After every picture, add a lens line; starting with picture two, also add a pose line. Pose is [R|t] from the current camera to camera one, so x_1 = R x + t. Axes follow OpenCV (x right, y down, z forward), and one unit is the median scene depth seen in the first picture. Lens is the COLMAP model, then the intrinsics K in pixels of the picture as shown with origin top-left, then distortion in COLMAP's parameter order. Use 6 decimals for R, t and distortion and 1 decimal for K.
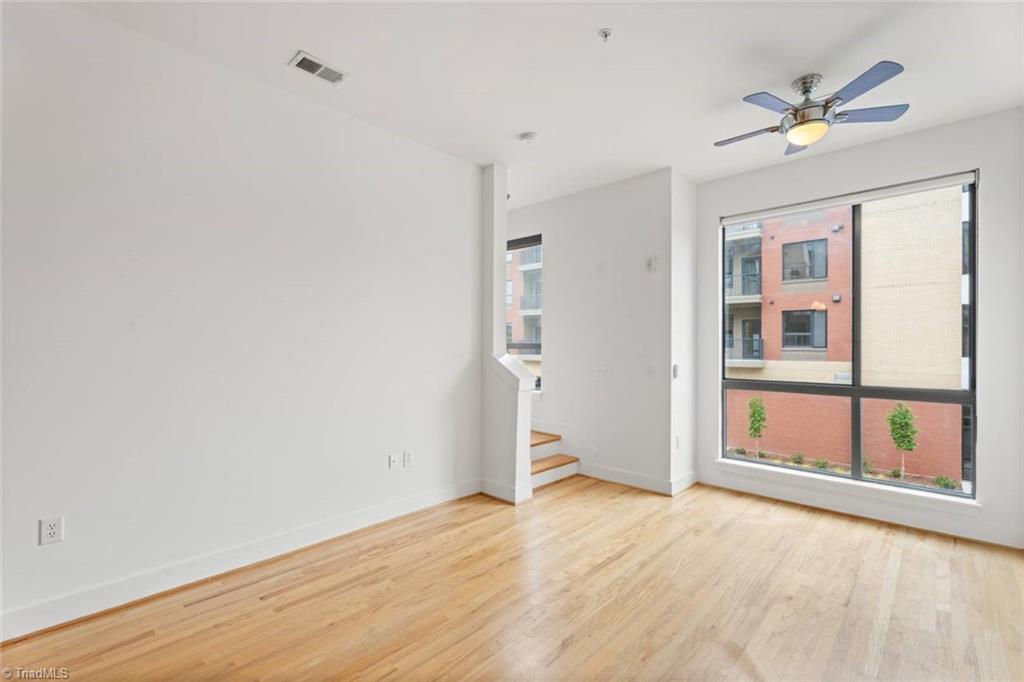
lens RADIAL K [[459.8, 0, 512.9], [0, 459.8, 343.2], [0, 0, 1]] dist [0.001039, 0.001415]
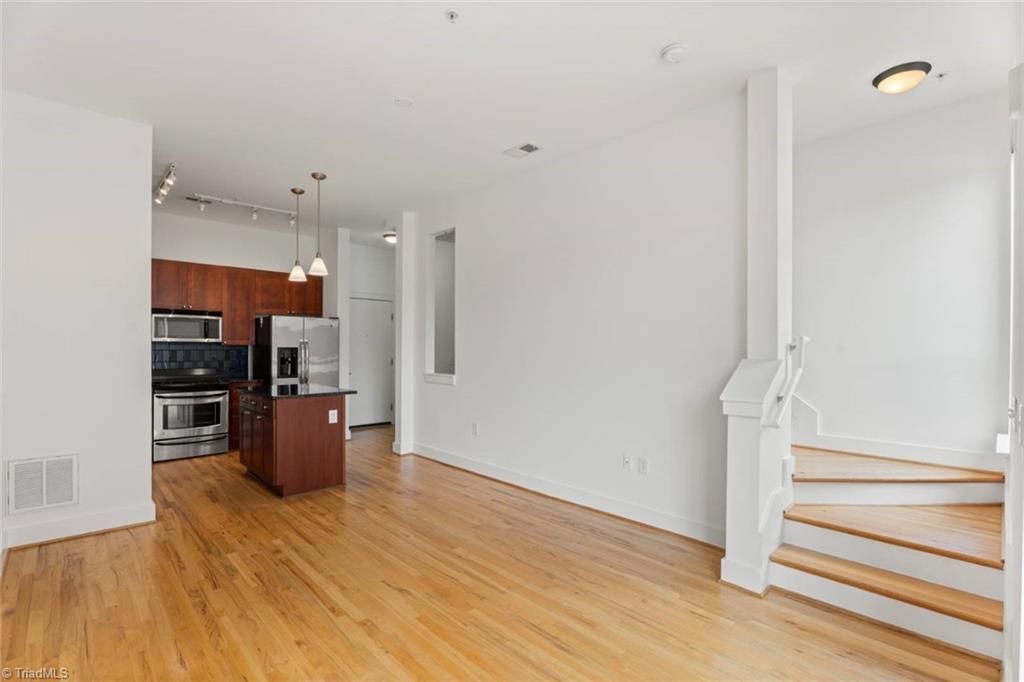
lens RADIAL K [[459.8, 0, 509.1], [0, 459.8, 347.4], [0, 0, 1]] dist [0.001039, 0.001415]
pose [[-0.074425, -0.012100, -0.997153, 0.690889], [0.008742, 0.999880, -0.012786, 0.009758], [0.997188, -0.009668, -0.074311, 0.719987]]
